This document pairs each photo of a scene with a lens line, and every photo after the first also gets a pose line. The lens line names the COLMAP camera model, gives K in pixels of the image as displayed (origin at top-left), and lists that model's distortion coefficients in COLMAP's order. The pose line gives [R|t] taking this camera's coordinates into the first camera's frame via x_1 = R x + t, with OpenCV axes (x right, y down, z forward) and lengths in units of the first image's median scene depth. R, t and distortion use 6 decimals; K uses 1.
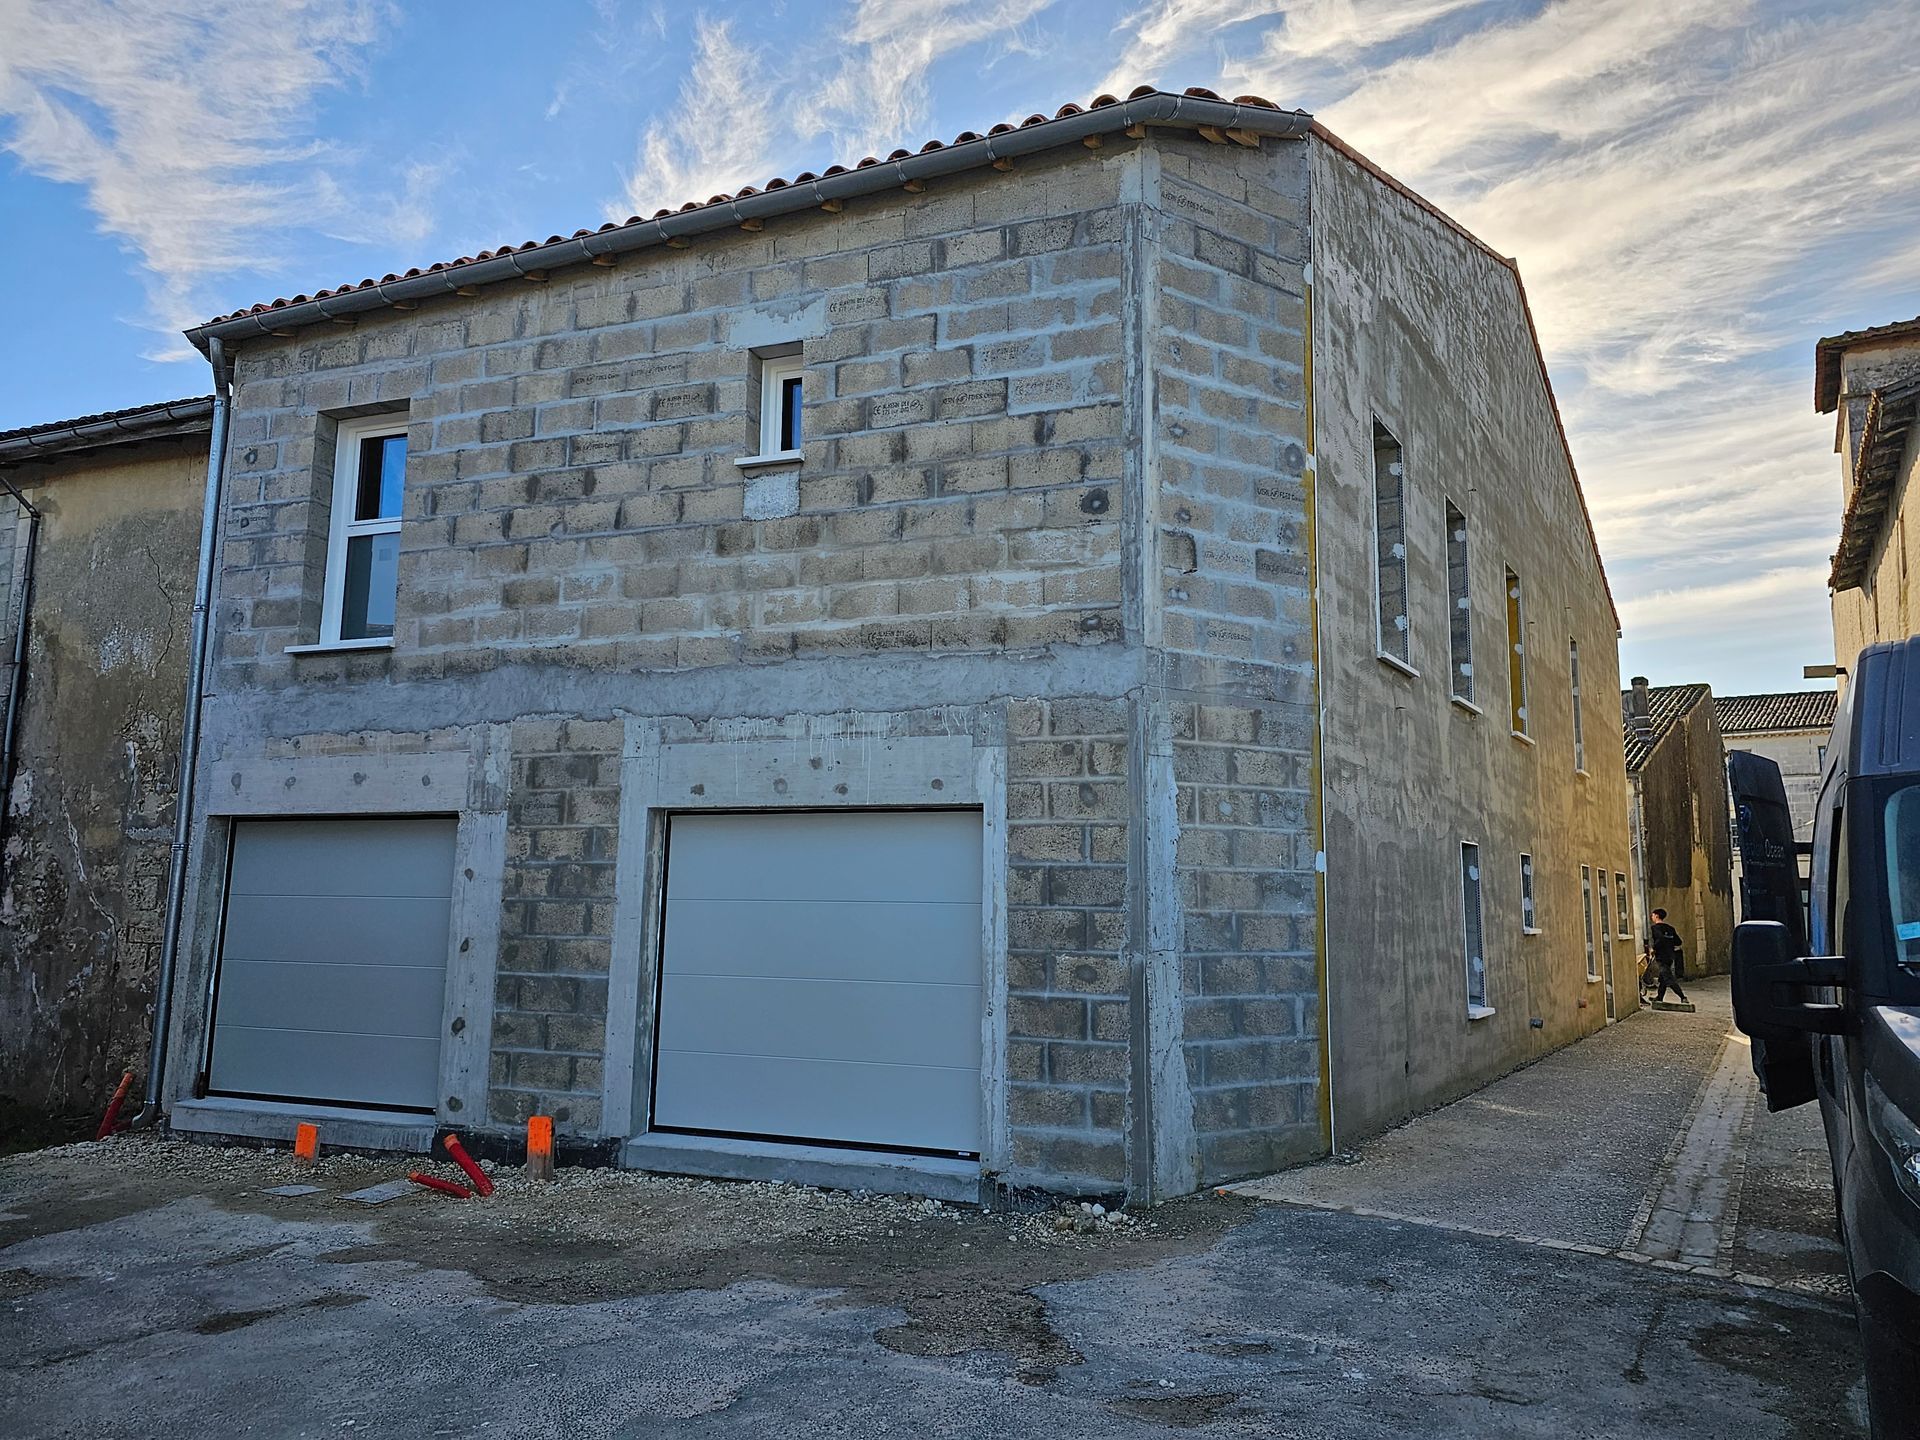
lens RADIAL K [[1299.3, 0, 947.1], [0, 1299.3, 718.0], [0, 0, 1]] dist [0.033603, -0.006966]
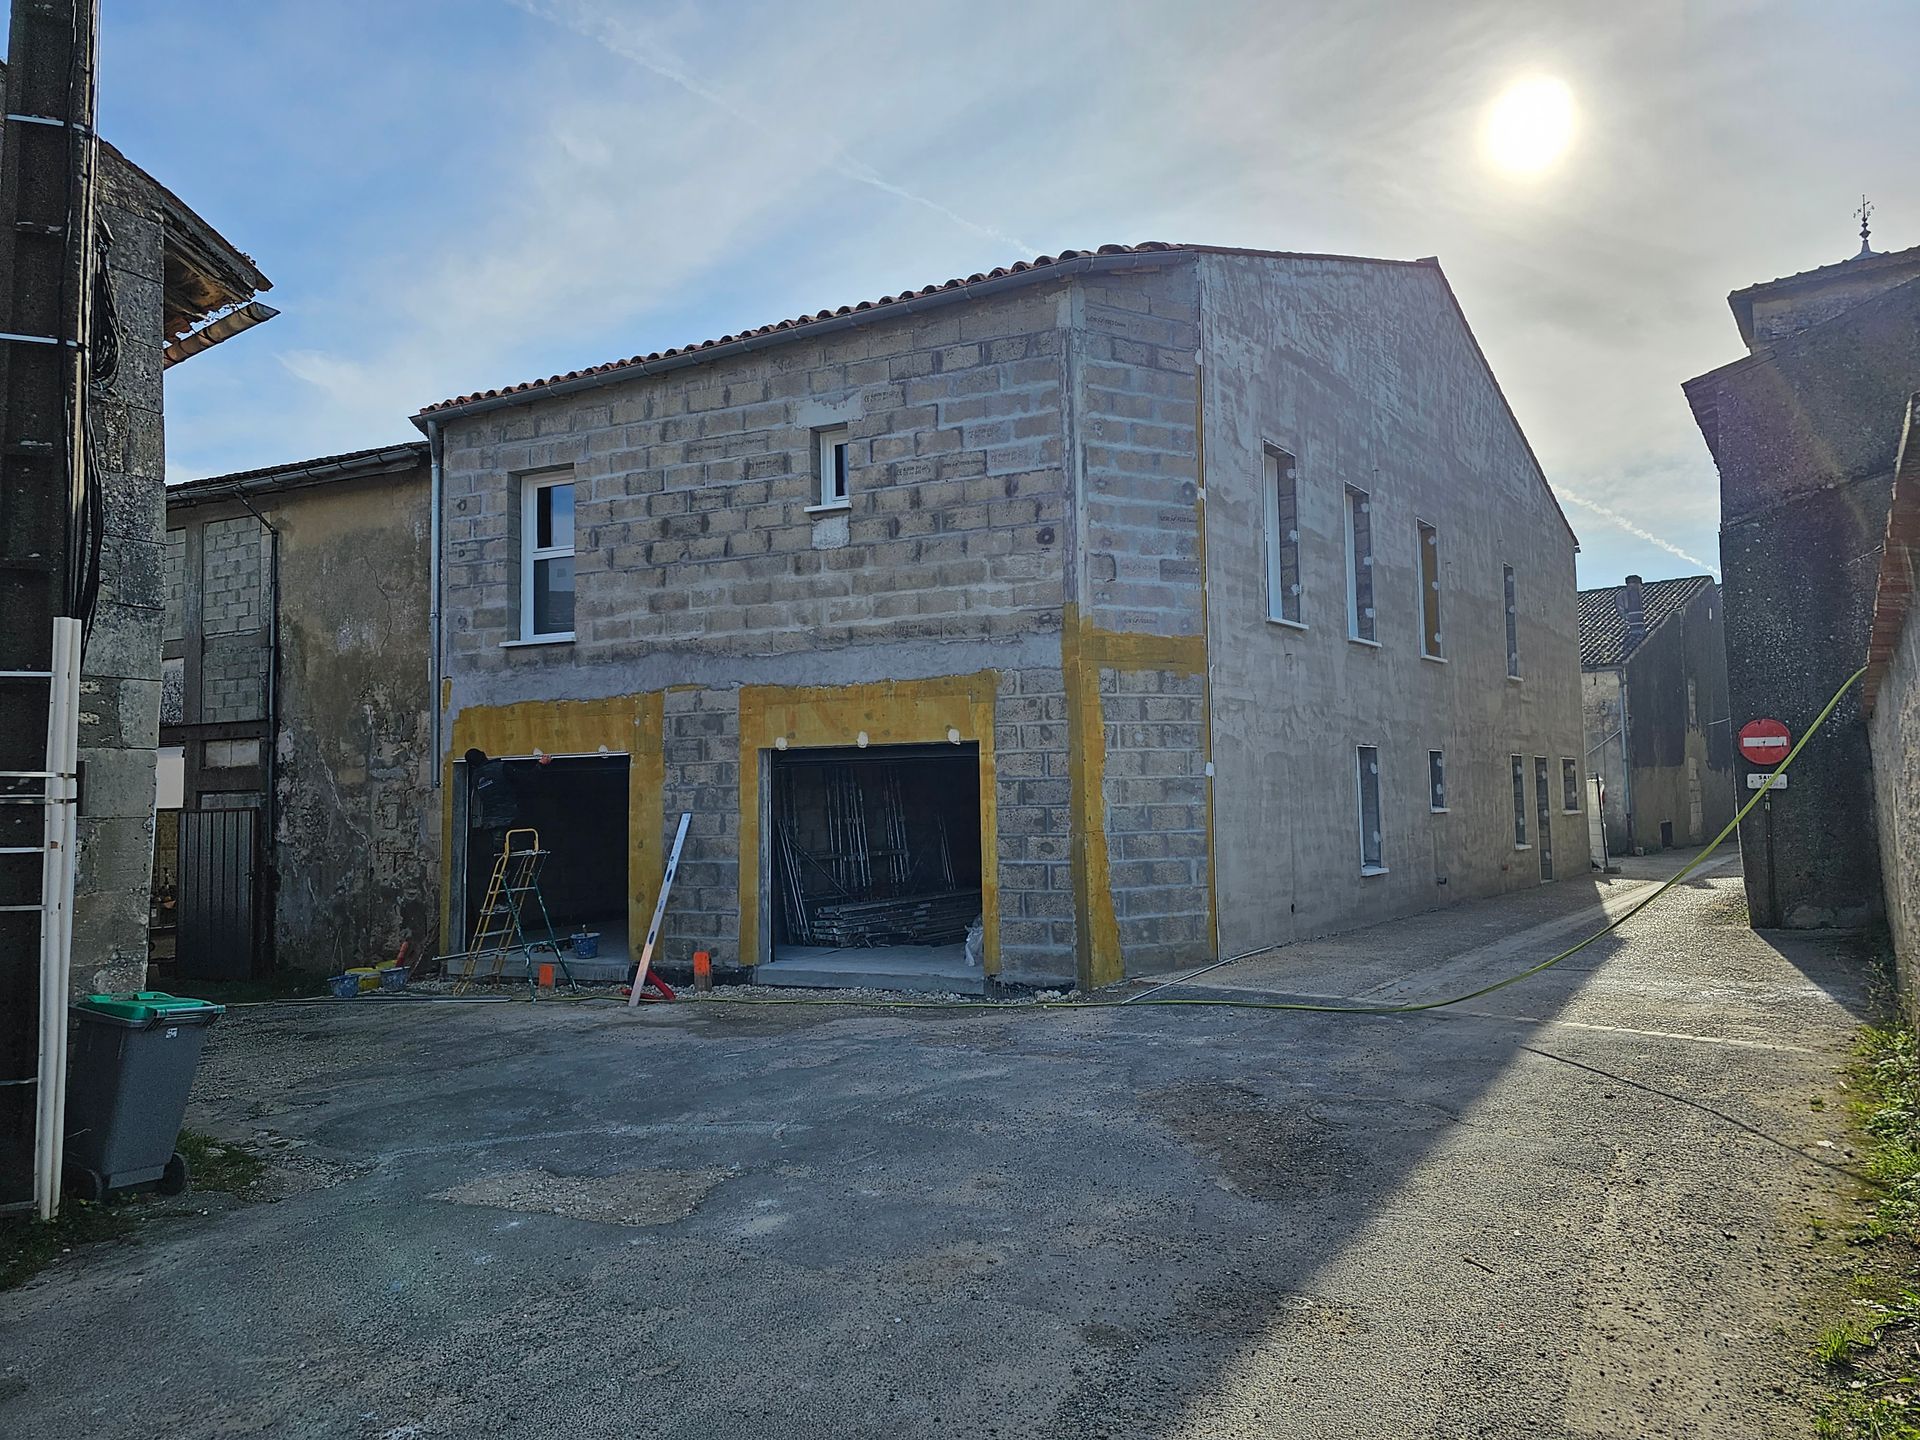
lens RADIAL K [[1299.3, 0, 954.4], [0, 1299.3, 722.8], [0, 0, 1]] dist [0.033603, -0.006966]
pose [[0.997809, -0.037331, -0.054625, 0.070529], [0.041540, 0.996083, 0.078064, -0.062749], [0.051497, -0.080162, 0.995451, -0.433165]]
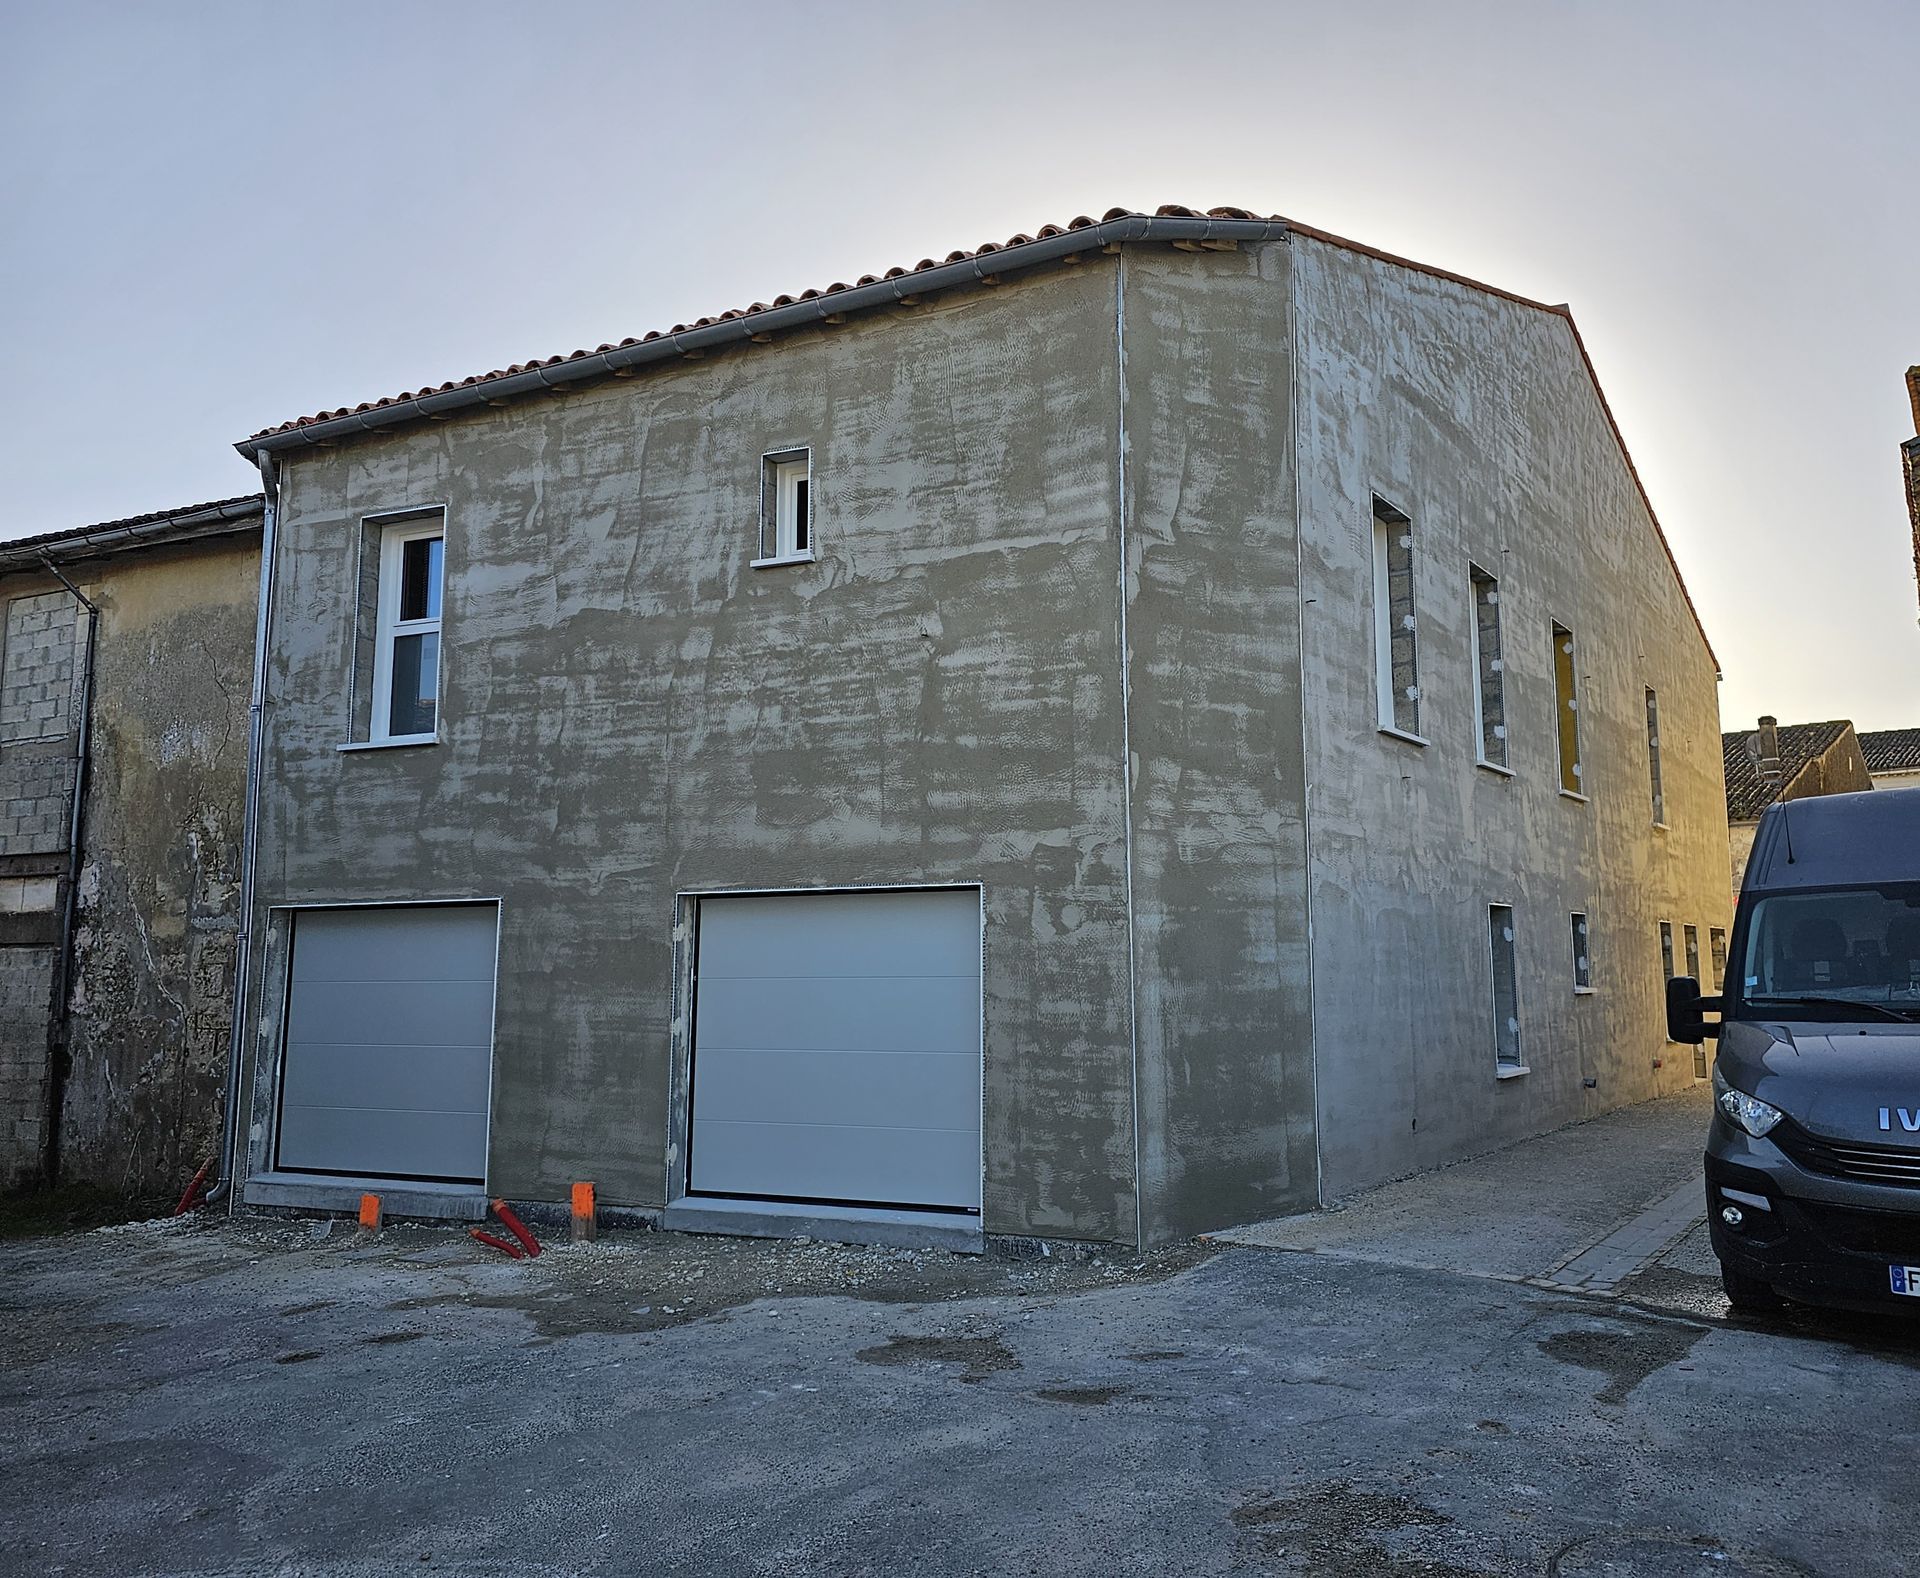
lens RADIAL K [[1421.3, 0, 1017.8], [0, 1421.3, 781.5], [0, 0, 1]] dist [0.038848, -0.008435]
pose [[0.999273, -0.024059, -0.029581, 0.079565], [0.024336, 0.999663, 0.009050, -0.024148], [0.029353, -0.009763, 0.999521, -0.145279]]
